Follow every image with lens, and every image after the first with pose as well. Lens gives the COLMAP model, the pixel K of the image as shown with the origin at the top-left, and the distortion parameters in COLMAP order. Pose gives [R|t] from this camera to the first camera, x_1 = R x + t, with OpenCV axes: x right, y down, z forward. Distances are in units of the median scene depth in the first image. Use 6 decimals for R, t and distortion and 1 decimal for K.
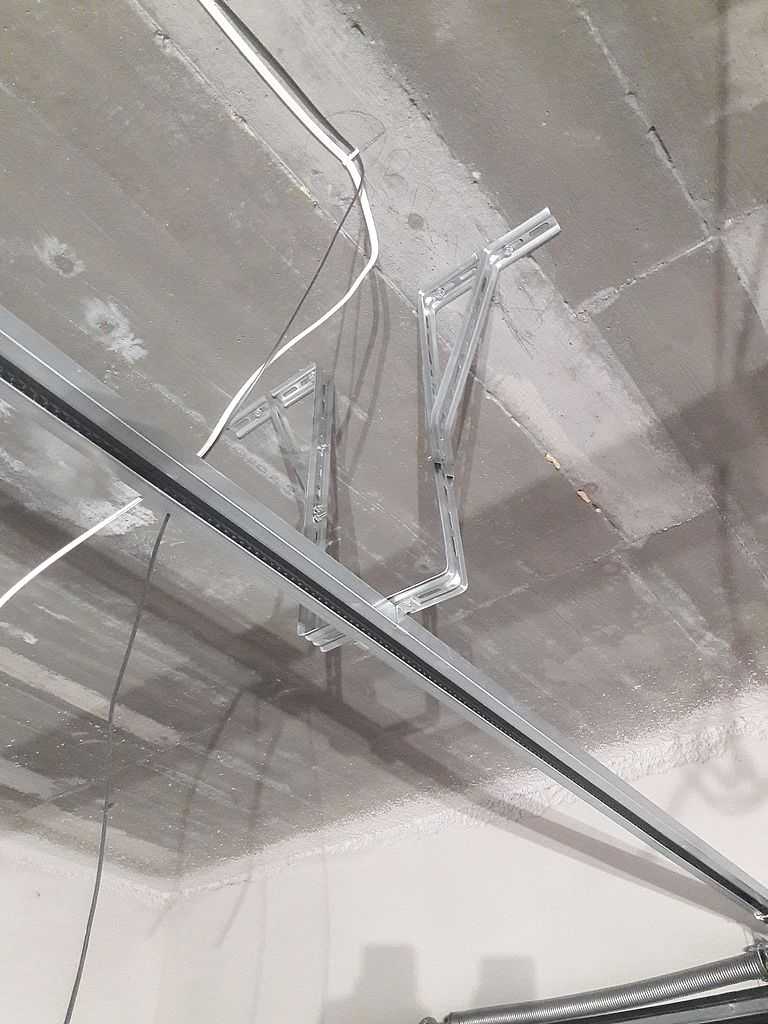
lens RADIAL K [[824.2, 0, 382.4], [0, 824.2, 514.0], [0, 0, 1]] dist [0.000629, -0.039491]
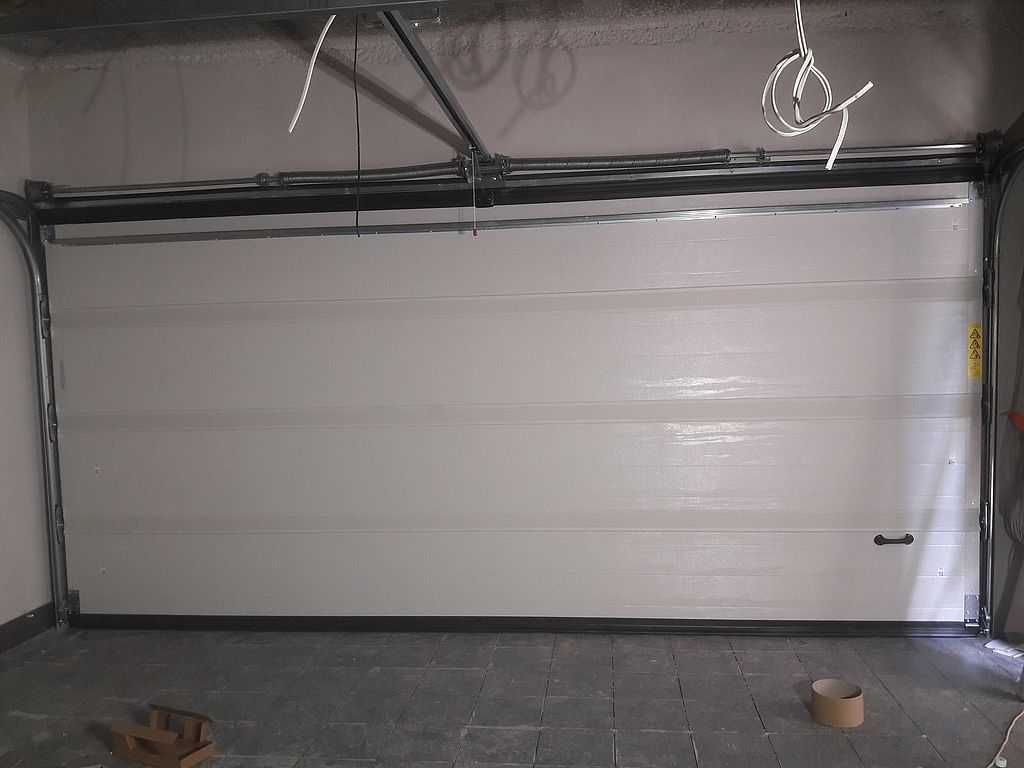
lens RADIAL K [[824.2, 0, 503.4], [0, 824.2, 405.0], [0, 0, 1]] dist [0.000629, -0.039491]
pose [[0.845243, -0.070857, 0.529664, -0.488302], [-0.346161, 0.682504, 0.643709, -0.345487], [-0.407109, -0.727439, 0.552353, -0.518186]]
